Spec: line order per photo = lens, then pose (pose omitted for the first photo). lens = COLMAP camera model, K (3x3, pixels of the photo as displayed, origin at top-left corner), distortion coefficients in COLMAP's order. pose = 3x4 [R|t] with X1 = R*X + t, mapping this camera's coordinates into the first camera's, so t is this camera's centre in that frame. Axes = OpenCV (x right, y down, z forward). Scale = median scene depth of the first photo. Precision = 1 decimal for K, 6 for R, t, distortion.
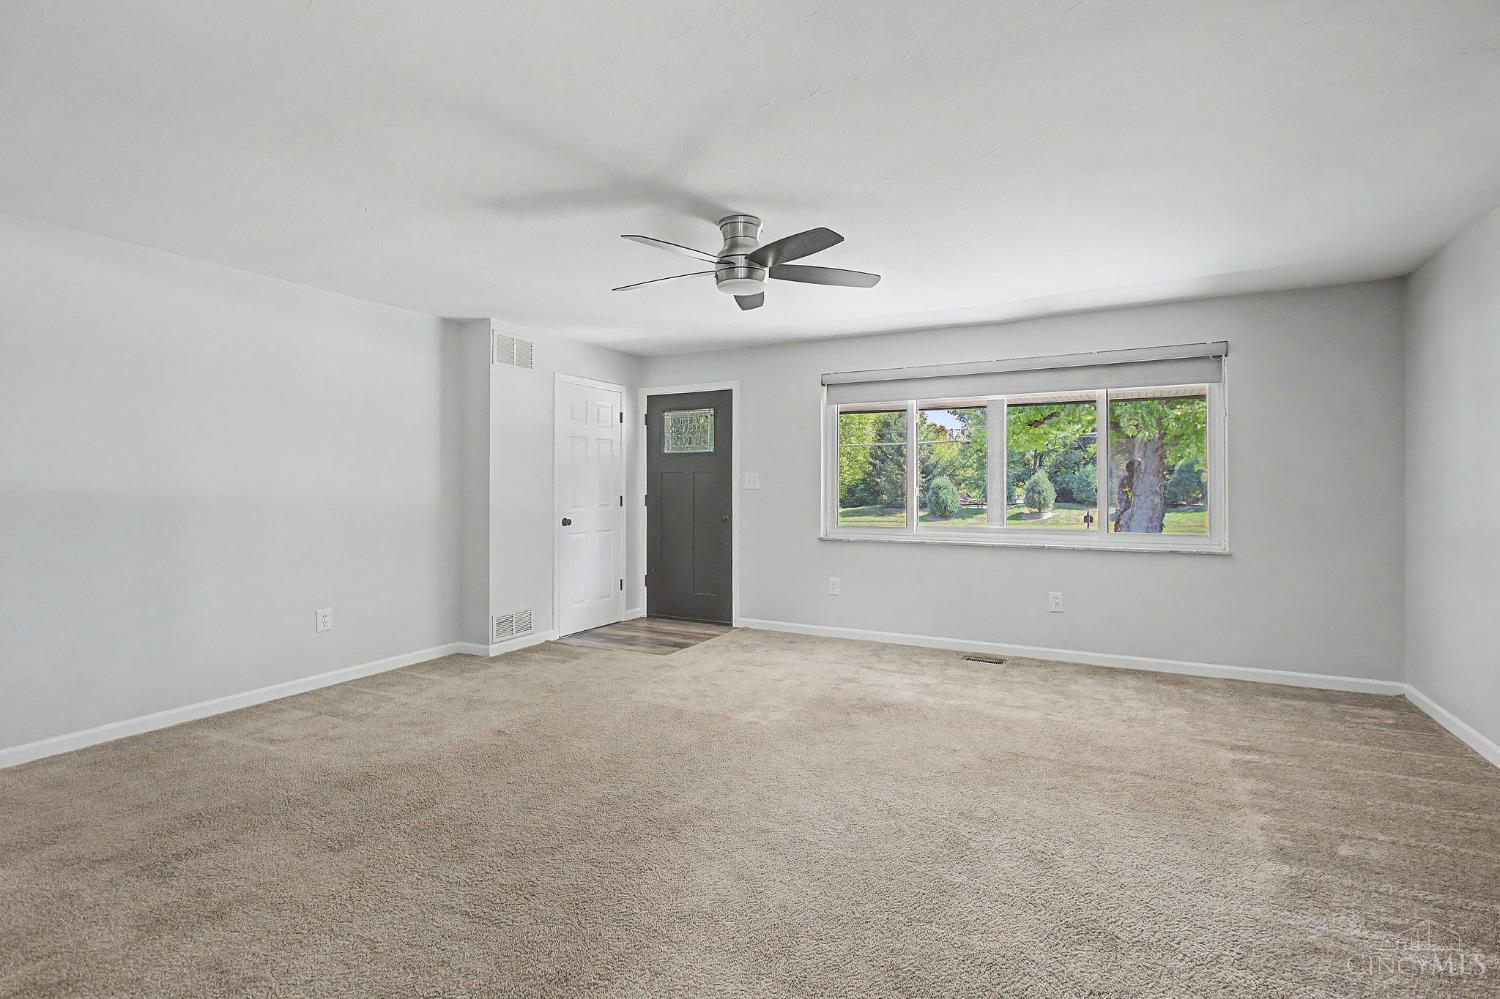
lens RADIAL K [[697.4, 0, 750.3], [0, 697.4, 487.6], [0, 0, 1]] dist [-0.000431, -0.000023]
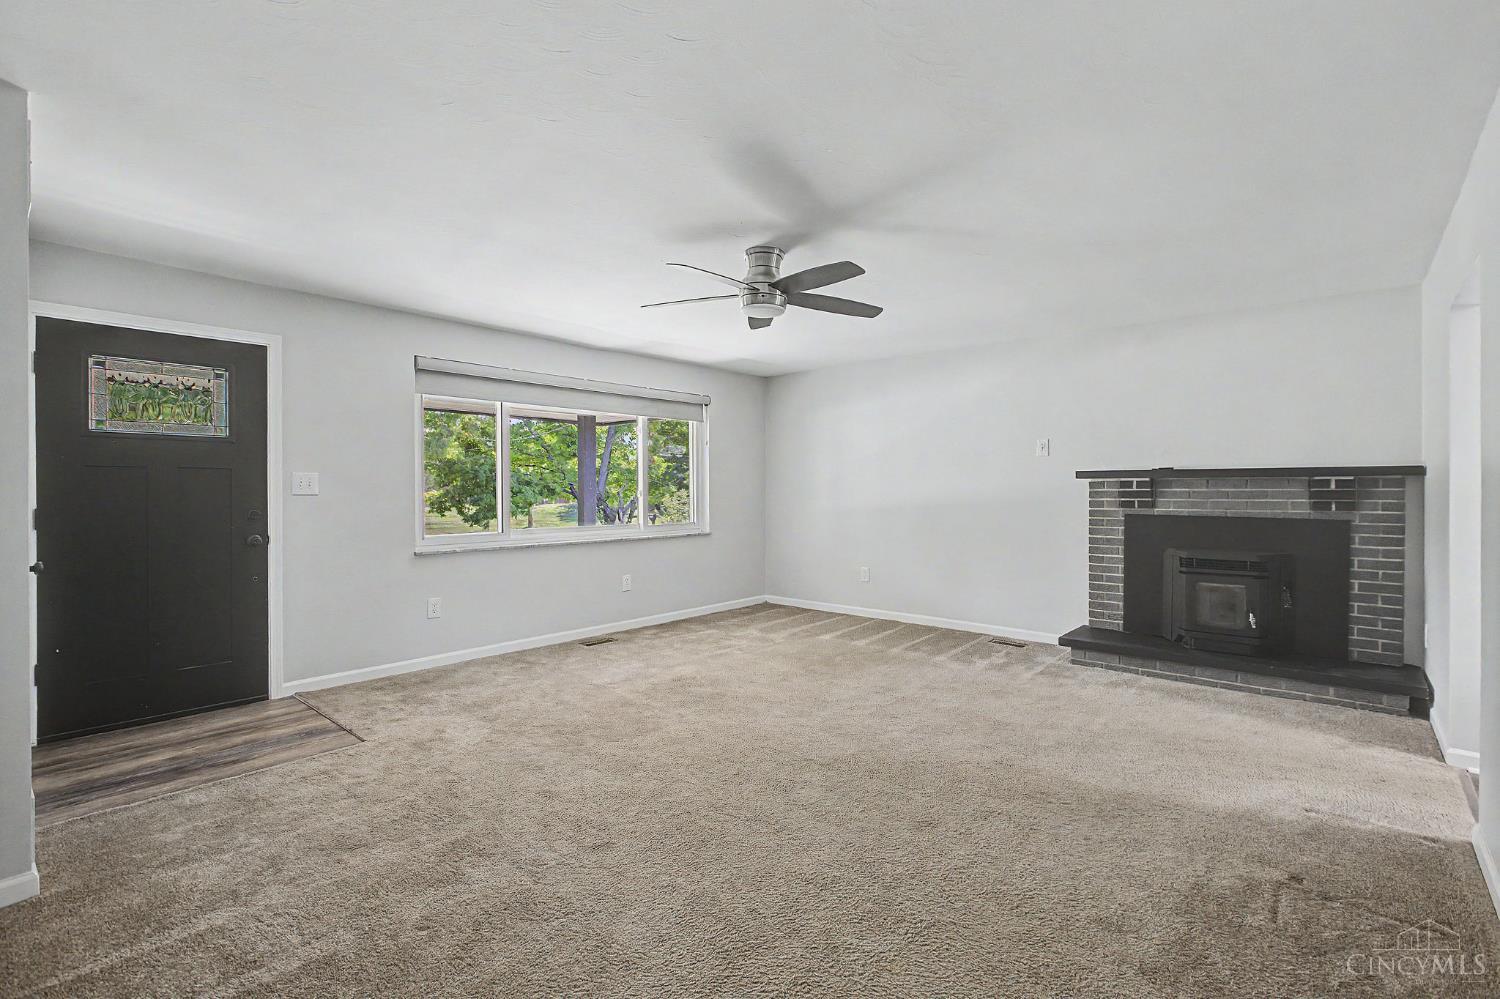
lens RADIAL K [[672.2, 0, 752.2], [0, 672.2, 486.4], [0, 0, 1]] dist [0.001348, 0.000041]
pose [[0.257026, 0.001565, 0.966403, -0.584297], [0.003392, 0.999991, -0.002522, -0.003207], [-0.966399, 0.003926, 0.257018, 0.414812]]
